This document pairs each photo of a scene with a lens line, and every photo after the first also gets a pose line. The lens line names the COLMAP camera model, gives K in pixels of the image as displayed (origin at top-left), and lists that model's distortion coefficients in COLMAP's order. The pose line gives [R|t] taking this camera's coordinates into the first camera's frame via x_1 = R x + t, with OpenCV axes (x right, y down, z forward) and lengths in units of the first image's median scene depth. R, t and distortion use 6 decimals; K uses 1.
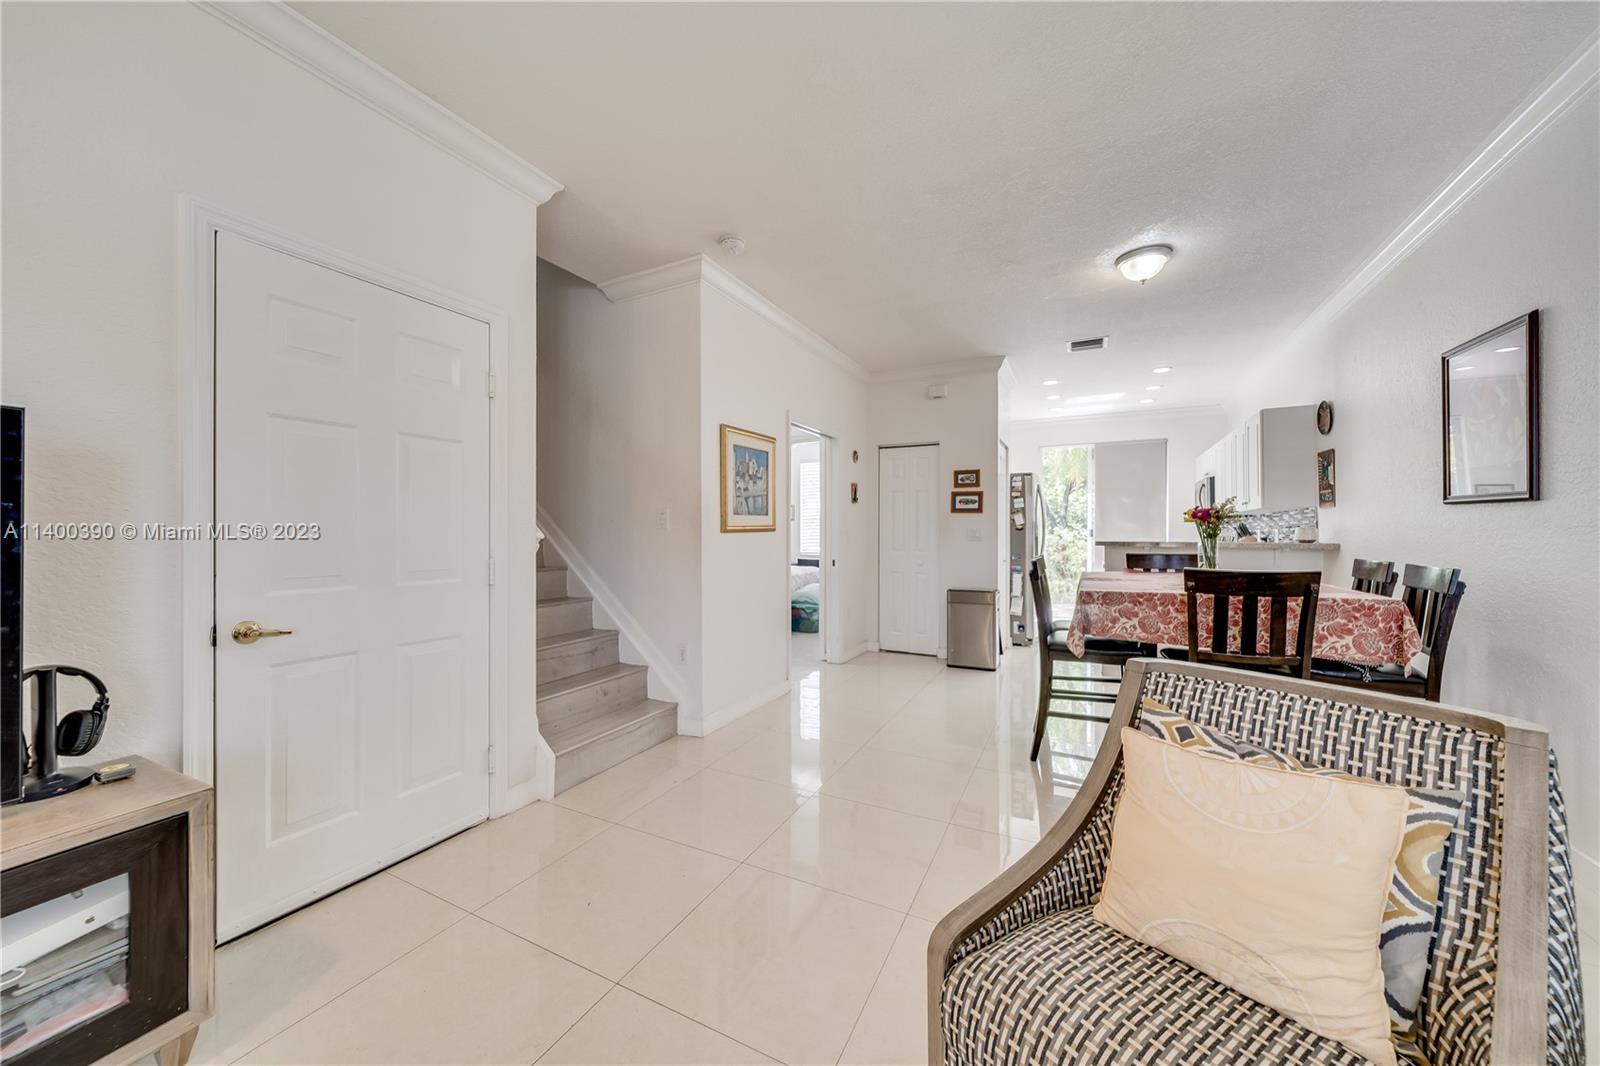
lens RADIAL K [[559.9, 0, 799.1], [0, 559.9, 530.8], [0, 0, 1]] dist [-0.003402, -0.000885]
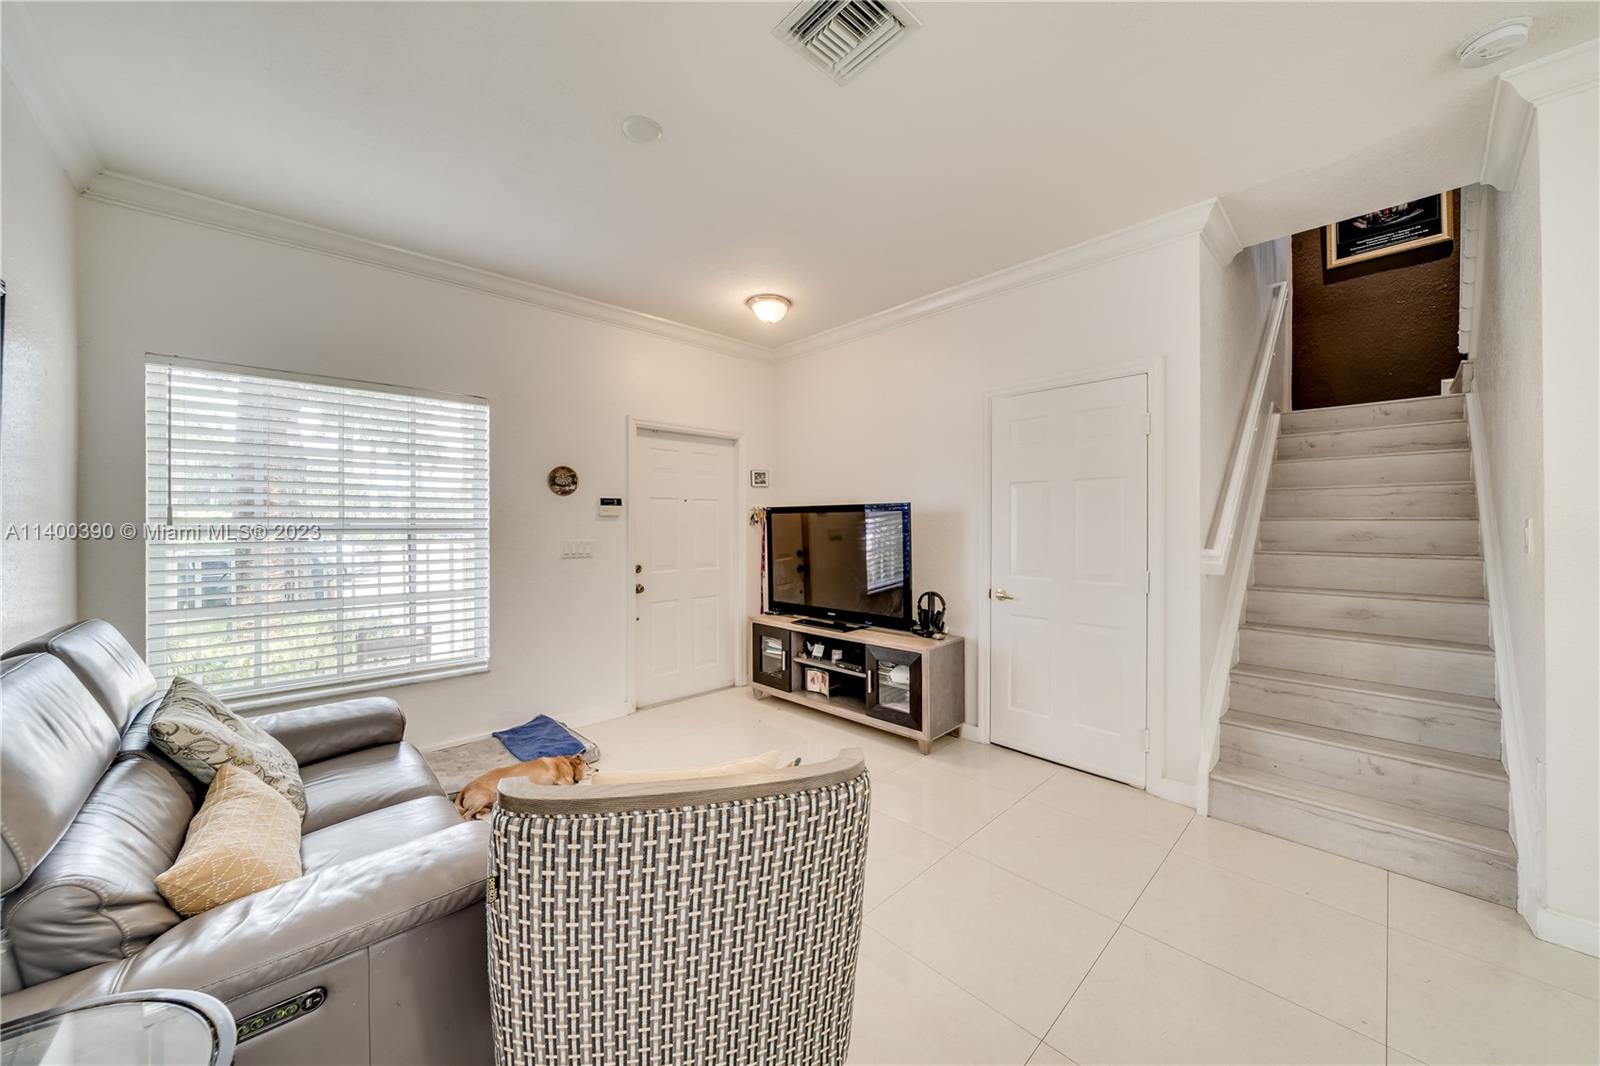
lens RADIAL K [[559.9, 0, 799.2], [0, 559.9, 527.5], [0, 0, 1]] dist [-0.003402, -0.000885]
pose [[-0.331034, 0.004682, -0.943607, 0.504036], [0.003229, 0.999987, 0.003829, -0.030004], [0.943613, -0.001779, -0.331045, 0.442269]]
